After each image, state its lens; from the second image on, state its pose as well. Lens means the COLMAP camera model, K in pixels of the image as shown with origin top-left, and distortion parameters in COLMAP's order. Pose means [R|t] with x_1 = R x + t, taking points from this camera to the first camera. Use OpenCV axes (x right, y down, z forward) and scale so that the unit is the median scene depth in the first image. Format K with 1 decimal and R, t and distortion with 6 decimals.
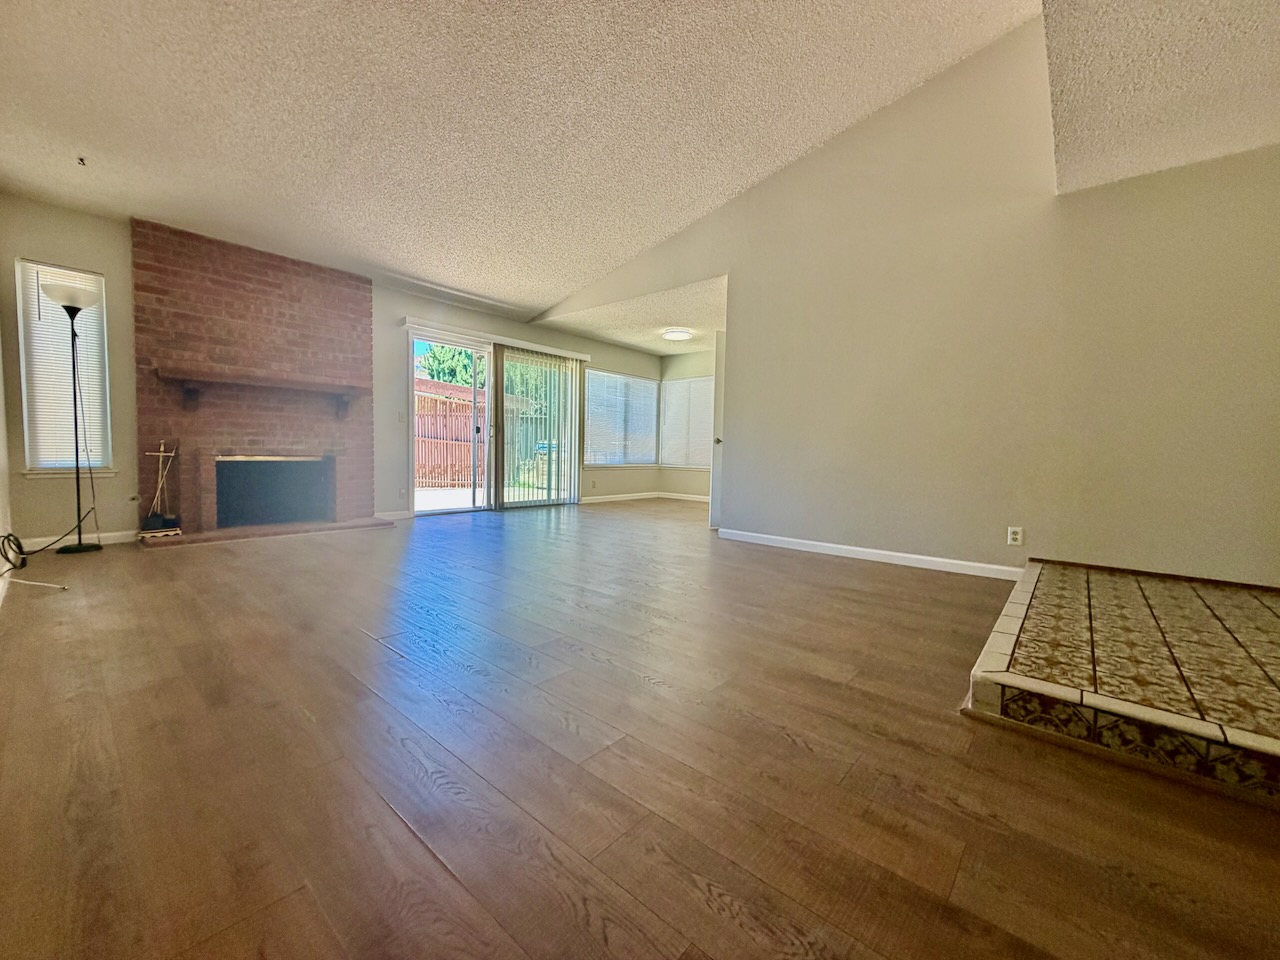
lens RADIAL K [[507.8, 0, 641.0], [0, 507.8, 475.8], [0, 0, 1]] dist [-0.001718, 0.000680]
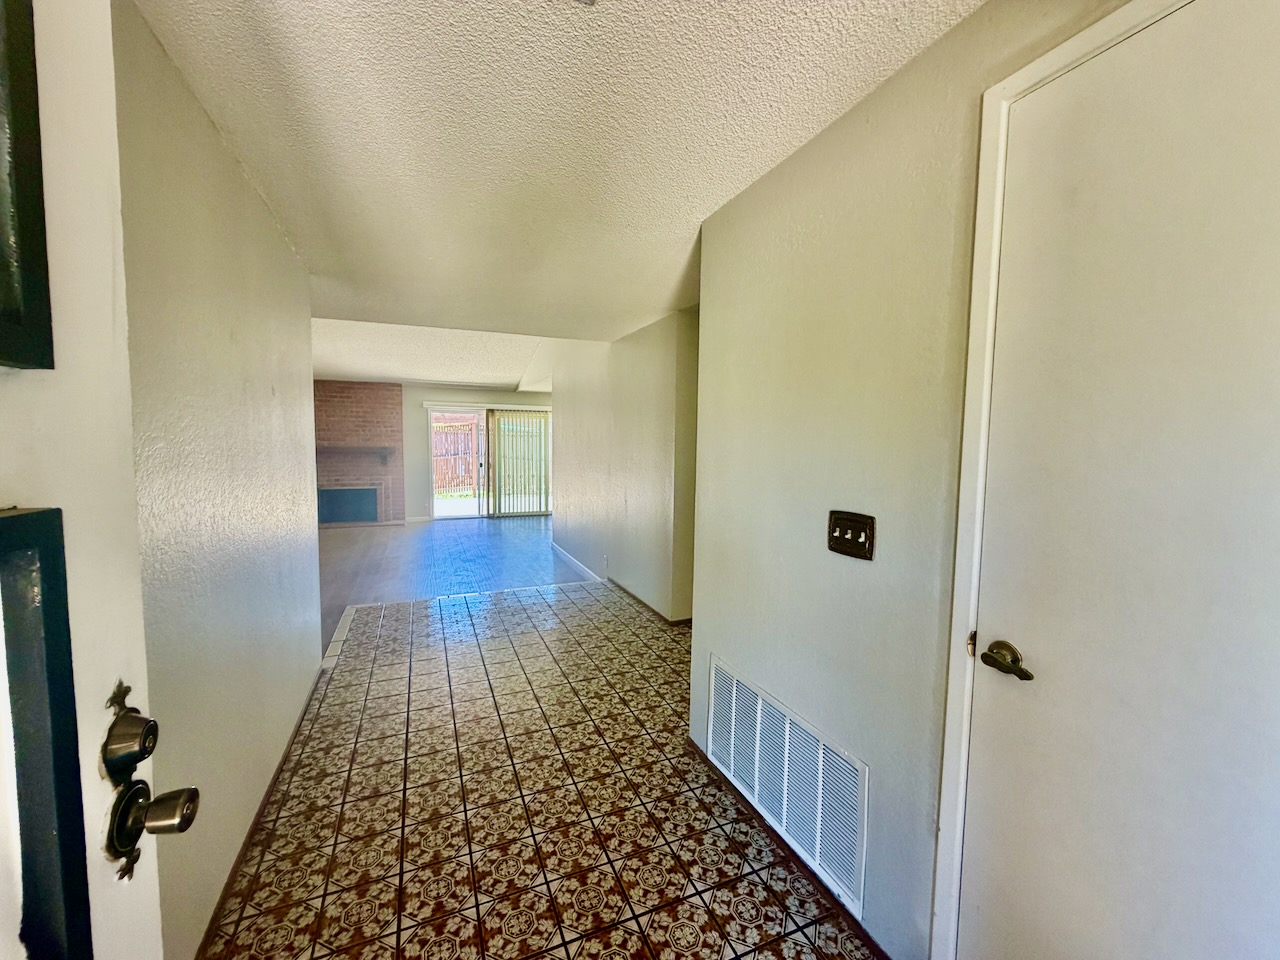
lens RADIAL K [[507.8, 0, 640.3], [0, 507.8, 479.1], [0, 0, 1]] dist [-0.001718, 0.000680]
pose [[0.896617, 0.015816, -0.442523, 1.162771], [-0.010894, 0.999847, 0.013661, -0.110351], [0.442672, -0.007428, 0.896653, -0.238113]]
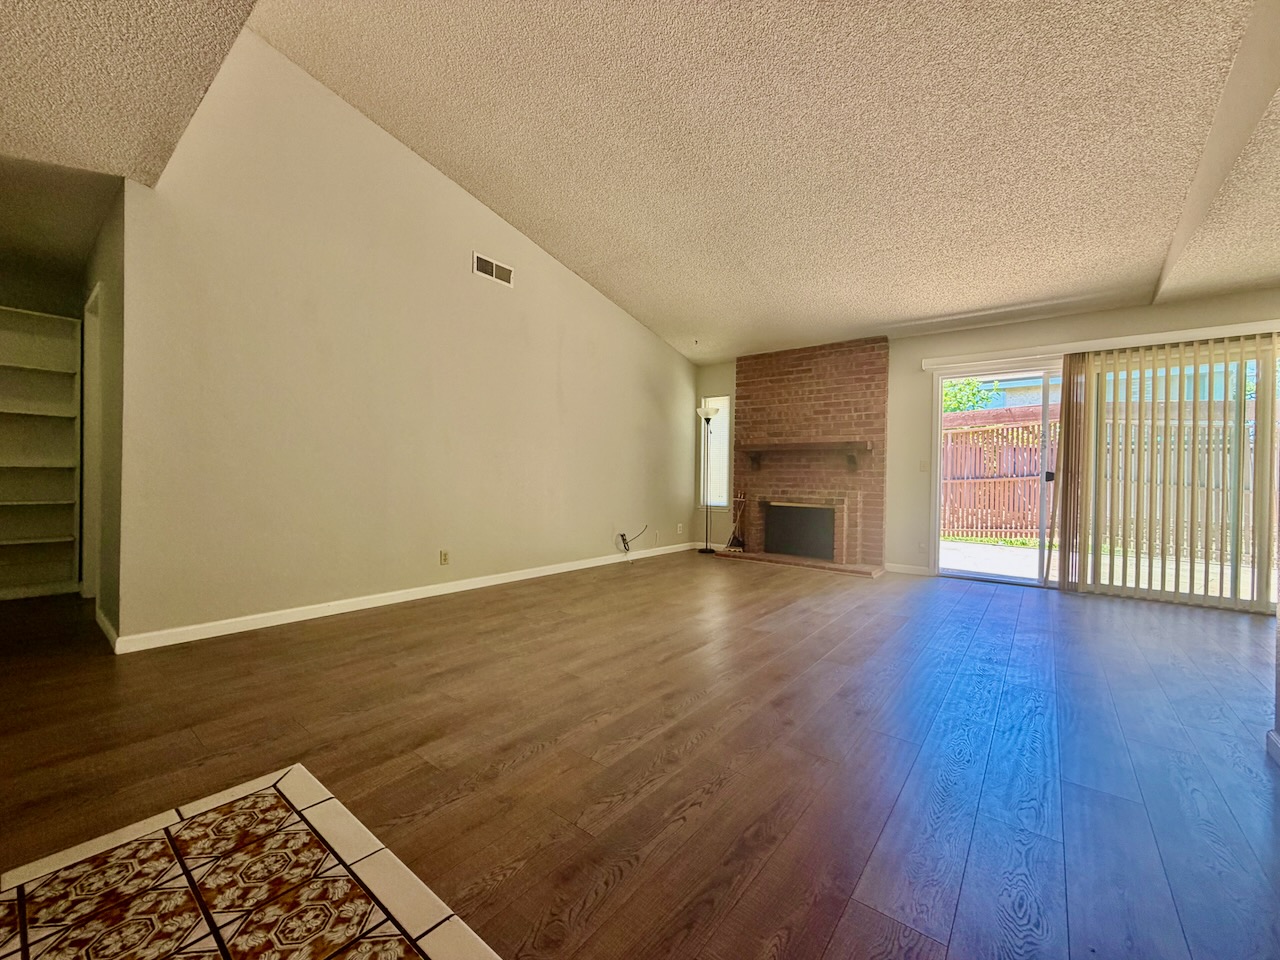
lens RADIAL K [[507.8, 0, 632.1], [0, 507.8, 479.7], [0, 0, 1]] dist [-0.001718, 0.000680]
pose [[0.039981, -0.015432, -0.999081, 0.570429], [-0.067059, 0.997585, -0.018092, -0.048239], [0.996948, 0.067720, 0.038849, 0.548295]]
